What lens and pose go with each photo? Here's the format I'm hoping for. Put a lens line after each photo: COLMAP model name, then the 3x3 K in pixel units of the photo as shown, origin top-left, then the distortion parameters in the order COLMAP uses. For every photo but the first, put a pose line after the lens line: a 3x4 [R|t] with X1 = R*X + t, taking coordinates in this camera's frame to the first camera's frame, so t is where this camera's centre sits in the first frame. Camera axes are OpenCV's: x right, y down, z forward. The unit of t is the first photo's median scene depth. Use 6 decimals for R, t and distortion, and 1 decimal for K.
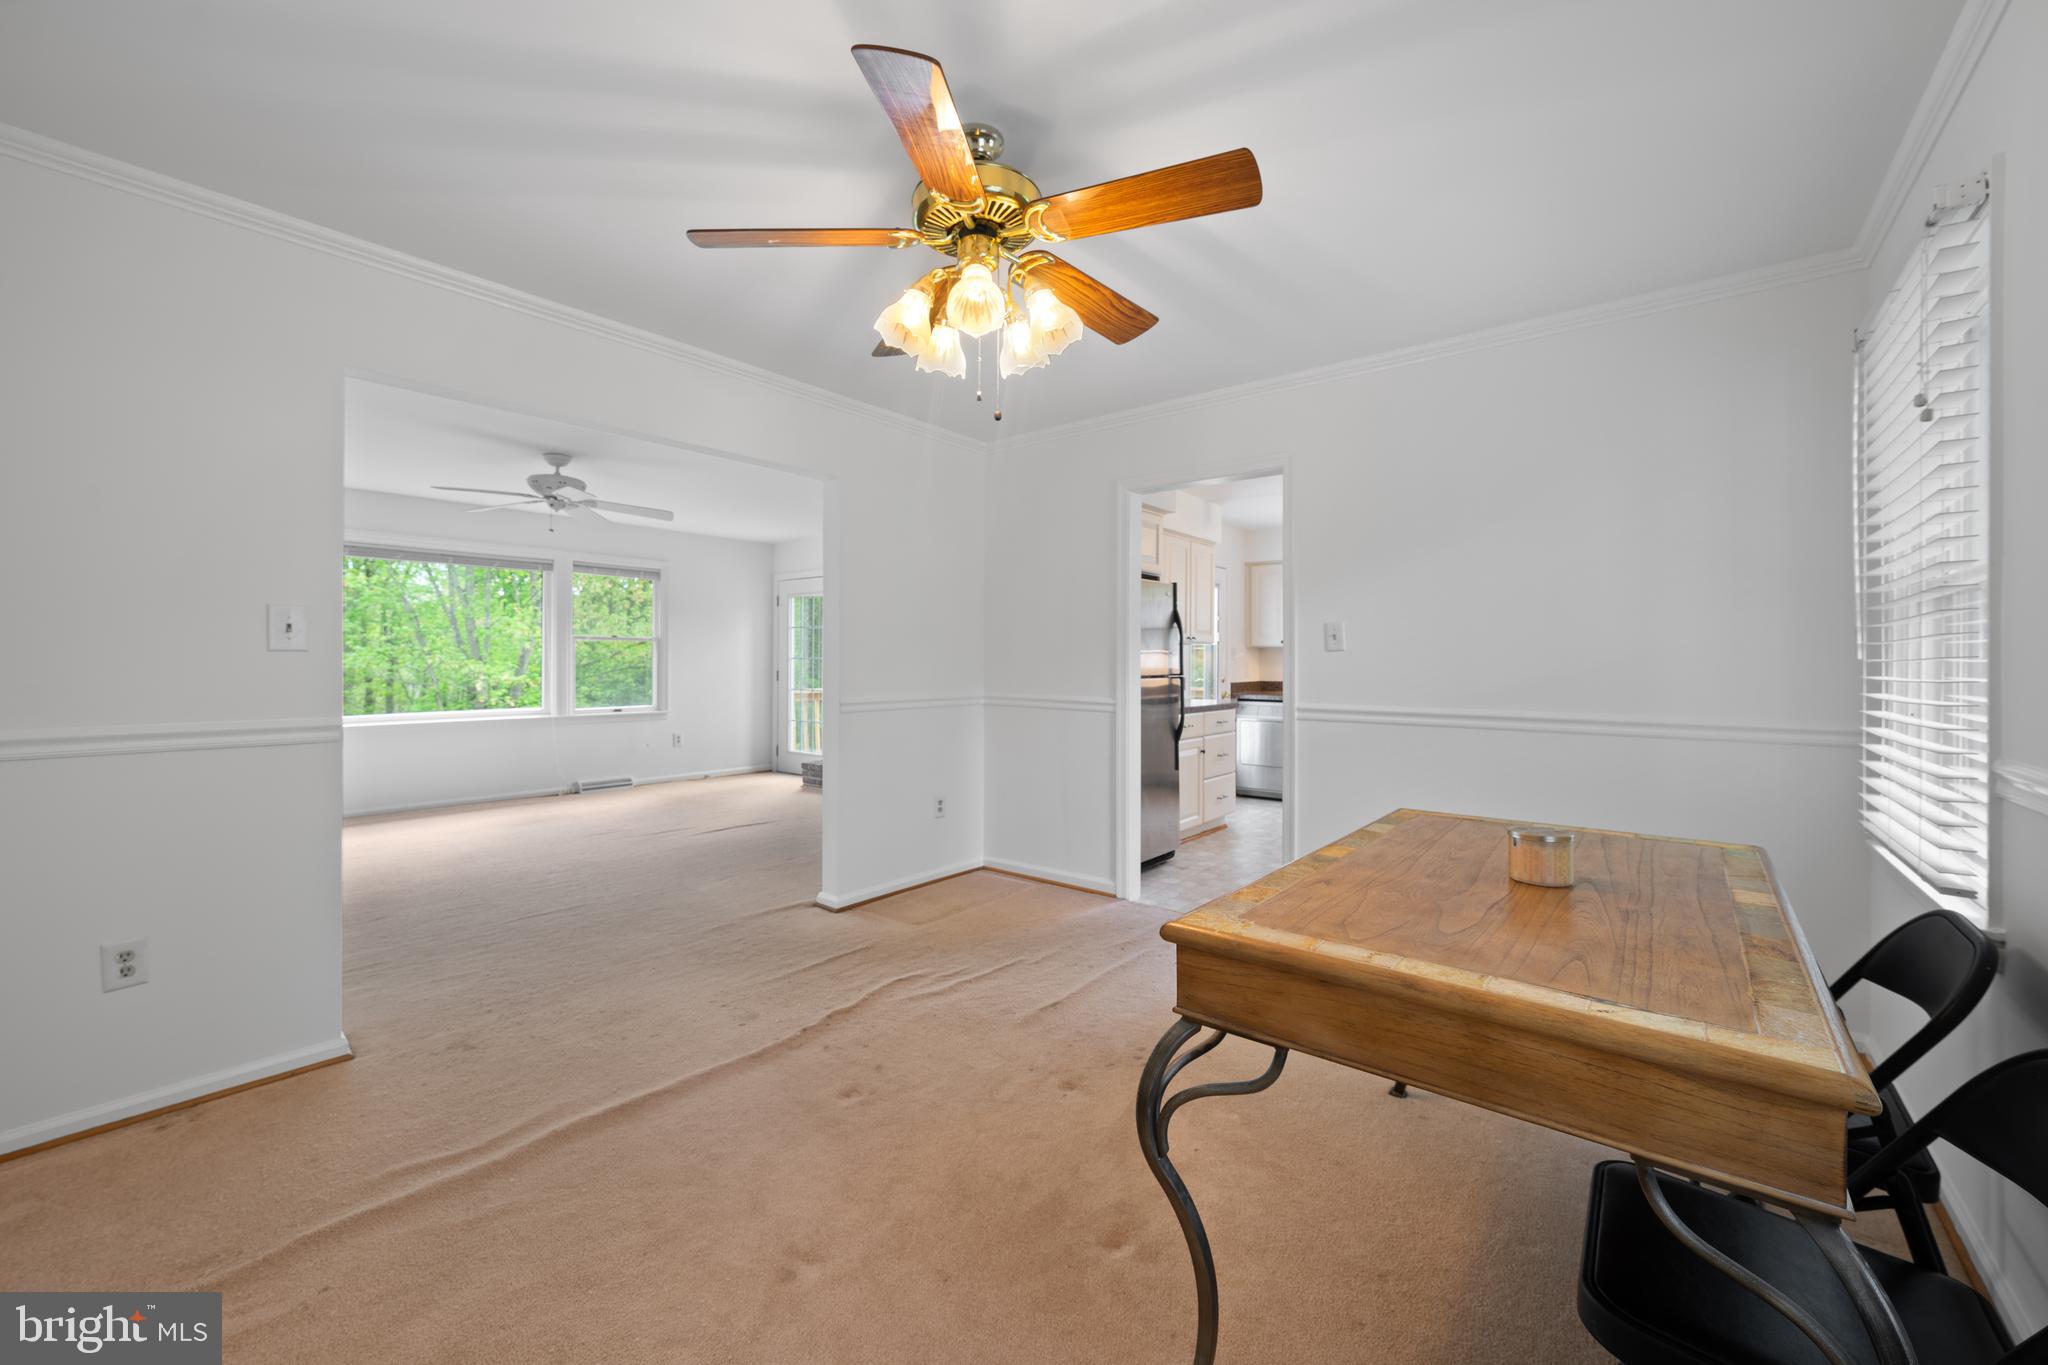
lens RADIAL K [[808.1, 0, 1033.2], [0, 808.1, 659.0], [0, 0, 1]] dist [-0.004340, 0.000558]
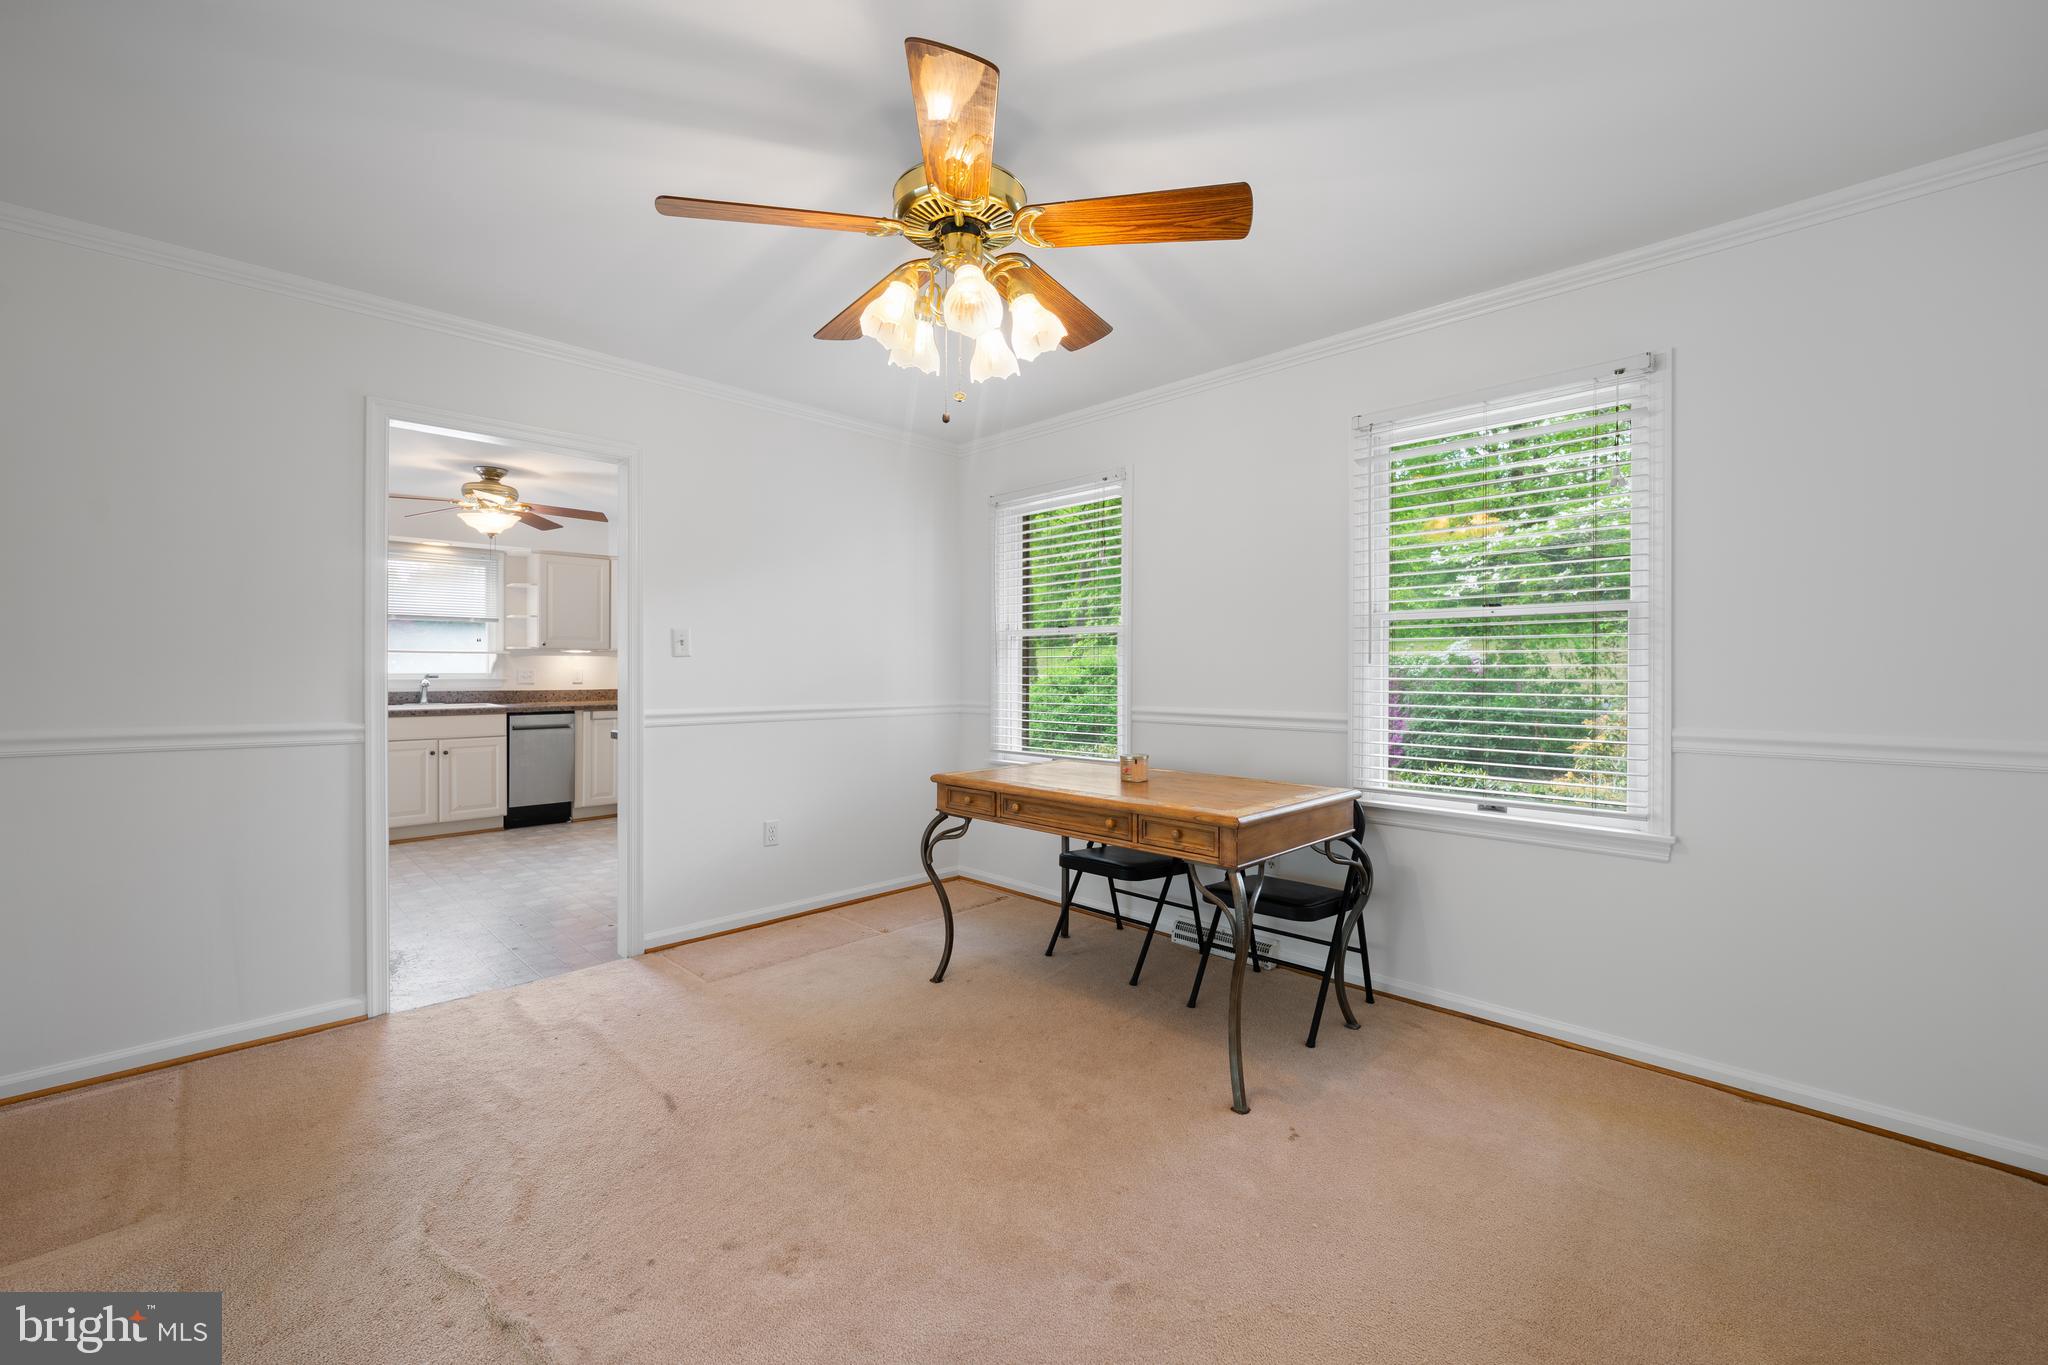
lens RADIAL K [[808.1, 0, 1016.6], [0, 808.1, 675.1], [0, 0, 1]] dist [-0.004340, 0.000558]
pose [[0.114889, -0.009817, 0.993330, -0.236461], [-0.005857, 0.999927, 0.010559, -0.000102], [-0.993361, -0.007031, 0.114823, 0.187098]]
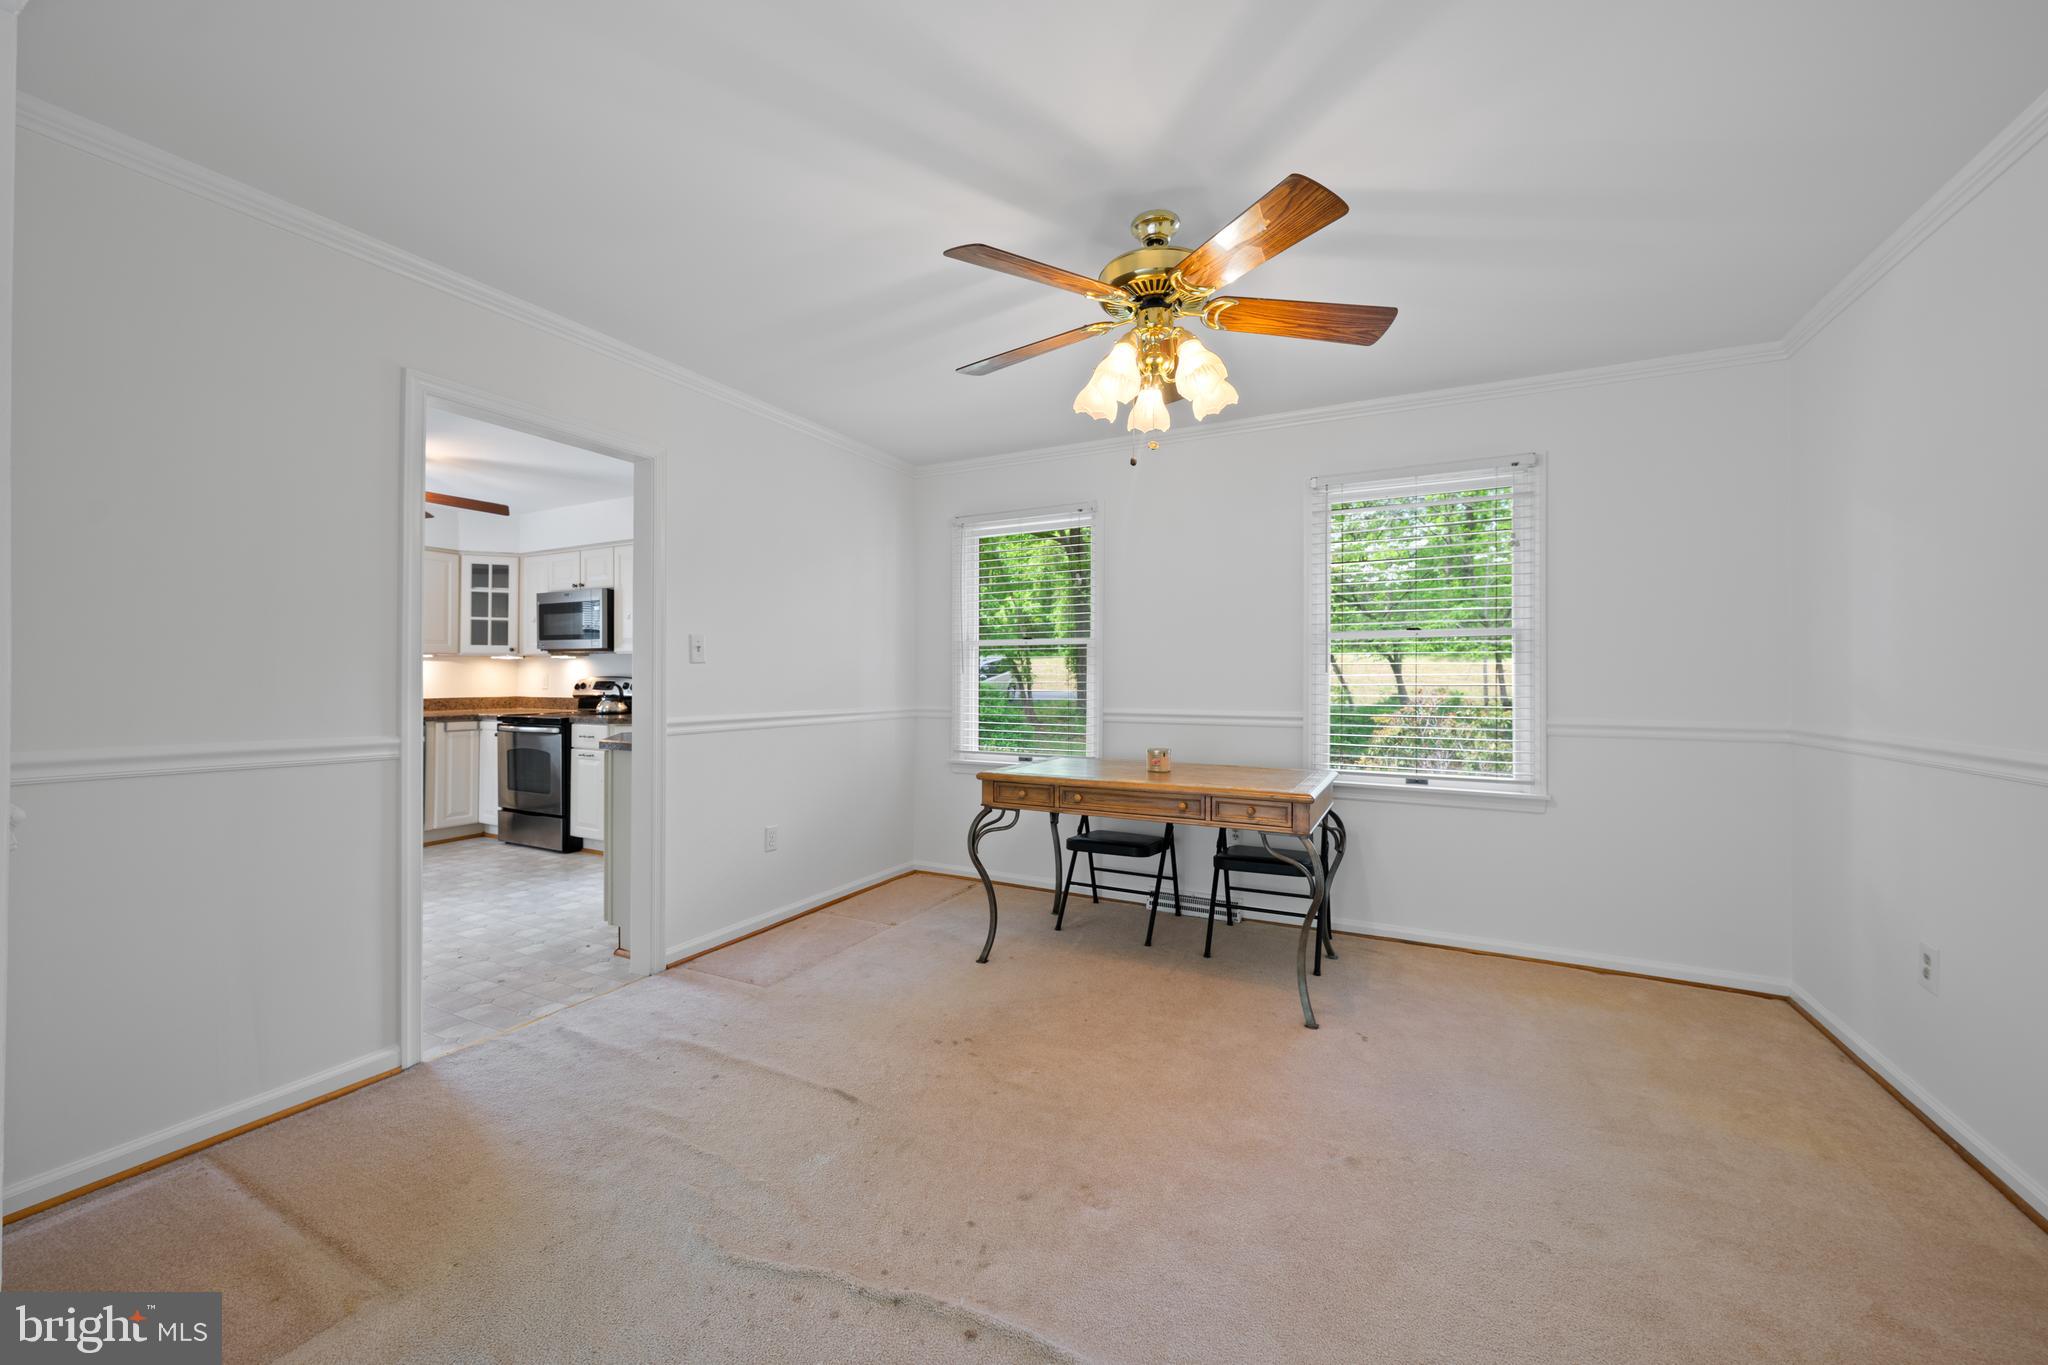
lens RADIAL K [[761.9, 0, 1010.0], [0, 761.9, 676.5], [0, 0, 1]] dist [-0.000759, -0.000494]
pose [[-0.186306, -0.002835, 0.982488, -0.251336], [-0.007867, 0.999968, 0.001393, 0.000759], [-0.982460, -0.007470, -0.186322, 0.319097]]
